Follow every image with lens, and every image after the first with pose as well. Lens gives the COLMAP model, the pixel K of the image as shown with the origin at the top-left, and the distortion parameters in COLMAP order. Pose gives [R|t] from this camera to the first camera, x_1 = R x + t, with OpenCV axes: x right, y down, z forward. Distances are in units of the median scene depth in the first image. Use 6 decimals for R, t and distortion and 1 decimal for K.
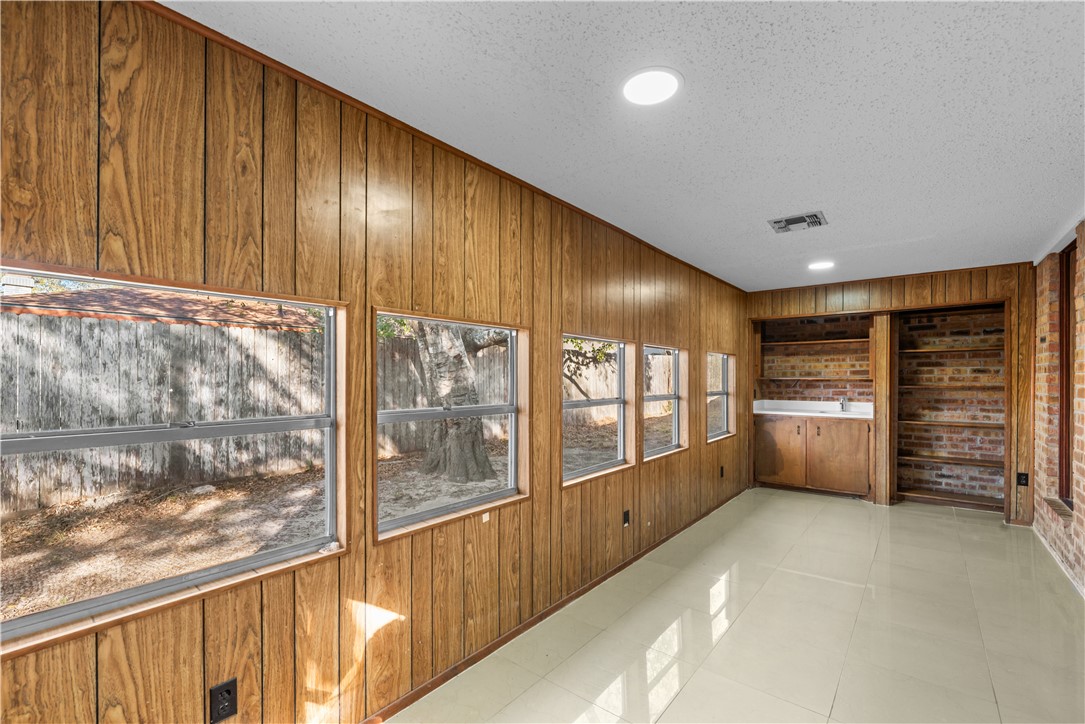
lens RADIAL K [[468.7, 0, 543.7], [0, 468.7, 376.6], [0, 0, 1]] dist [-0.002049, -0.000974]
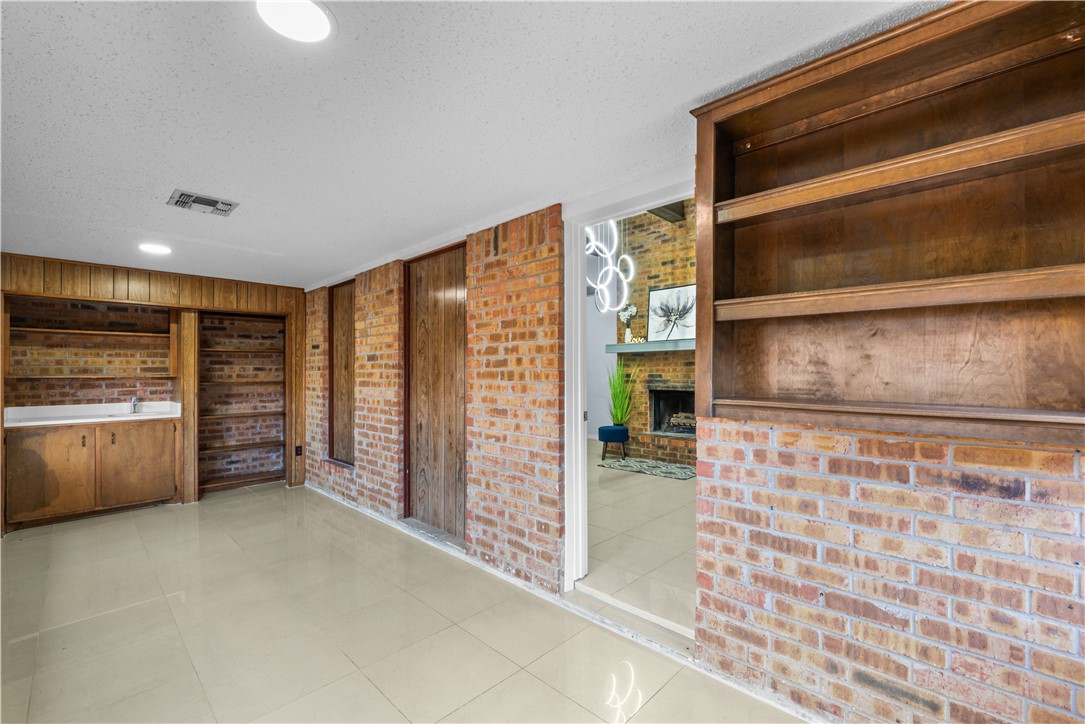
lens RADIAL K [[453.8, 0, 541.6], [0, 453.8, 369.1], [0, 0, 1]] dist [-0.001477, -0.000505]
pose [[0.088158, 0.008723, 0.996068, -0.168229], [0.004335, 0.999949, -0.009140, 0.001918], [-0.996097, 0.005124, 0.088115, 0.165416]]
